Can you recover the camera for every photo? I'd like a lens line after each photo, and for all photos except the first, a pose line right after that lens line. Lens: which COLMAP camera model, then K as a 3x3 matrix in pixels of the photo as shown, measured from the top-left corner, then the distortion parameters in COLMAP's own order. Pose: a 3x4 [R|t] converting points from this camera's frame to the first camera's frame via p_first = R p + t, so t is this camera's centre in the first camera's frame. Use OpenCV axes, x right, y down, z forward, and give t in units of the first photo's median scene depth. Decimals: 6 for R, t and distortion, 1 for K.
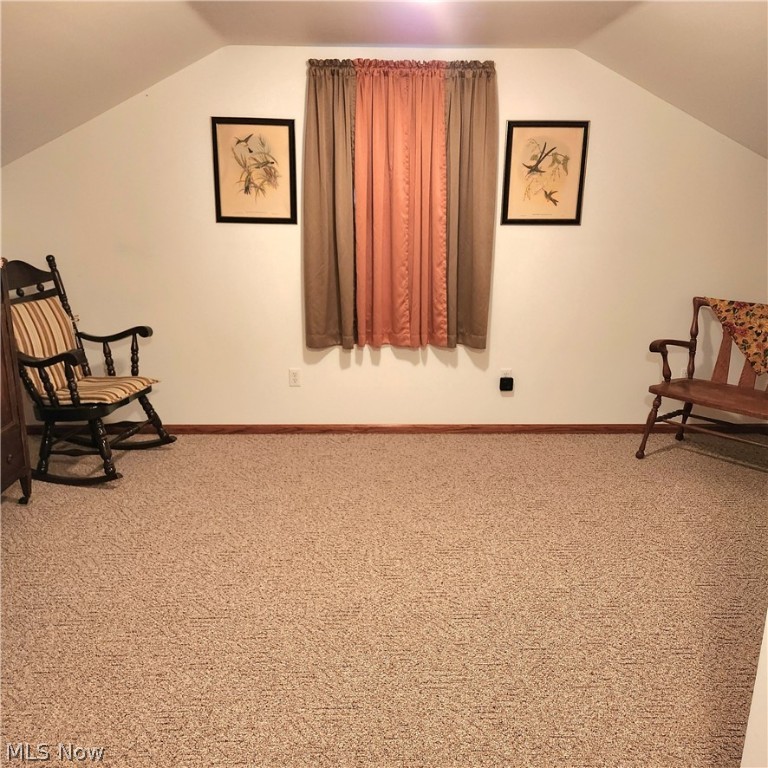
lens RADIAL K [[685.2, 0, 386.1], [0, 685.2, 379.0], [0, 0, 1]] dist [0.054092, -0.005665]
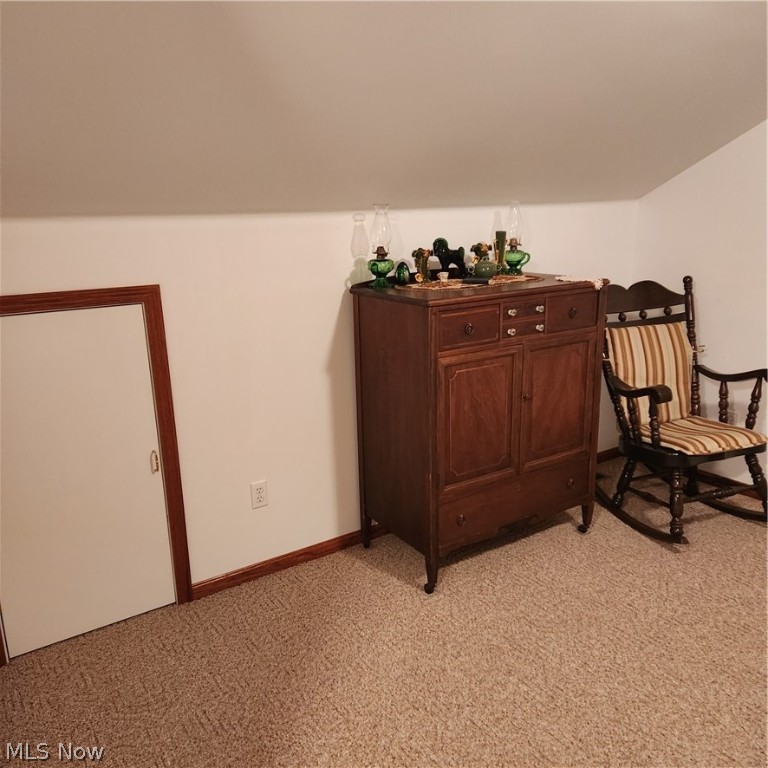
lens RADIAL K [[685.2, 0, 386.1], [0, 685.2, 379.0], [0, 0, 1]] dist [0.054092, -0.005665]
pose [[0.534330, 0.177718, -0.826383, 0.078215], [-0.192173, 0.977587, 0.085979, -0.052802], [0.823141, 0.112867, 0.556506, 0.202805]]
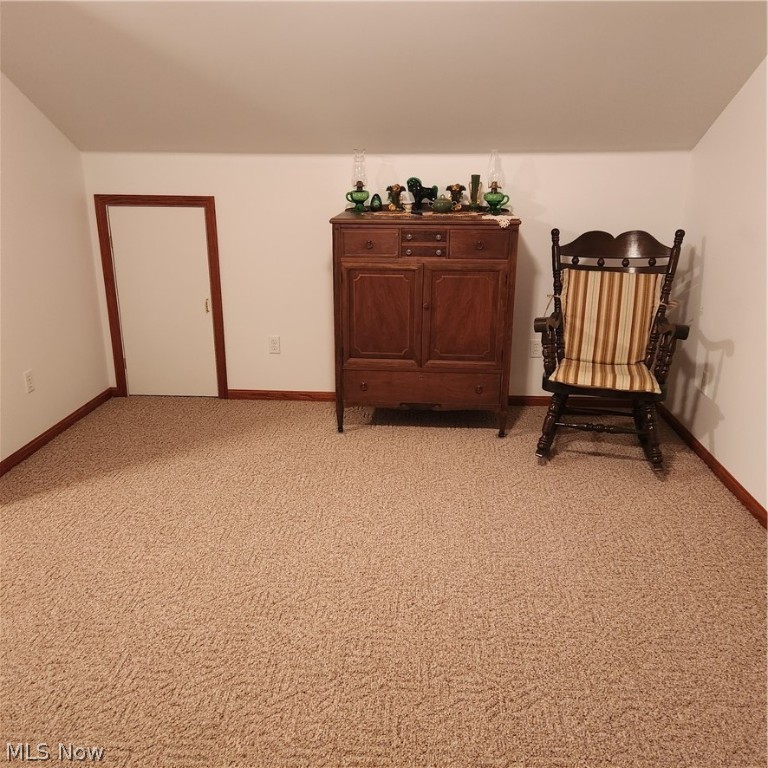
lens RADIAL K [[685.2, 0, 386.1], [0, 685.2, 379.0], [0, 0, 1]] dist [0.054092, -0.005665]
pose [[-0.081480, 0.294314, -0.952229, 0.494826], [-0.266573, 0.914164, 0.305358, -0.184647], [0.960364, 0.278719, 0.003970, 0.722399]]
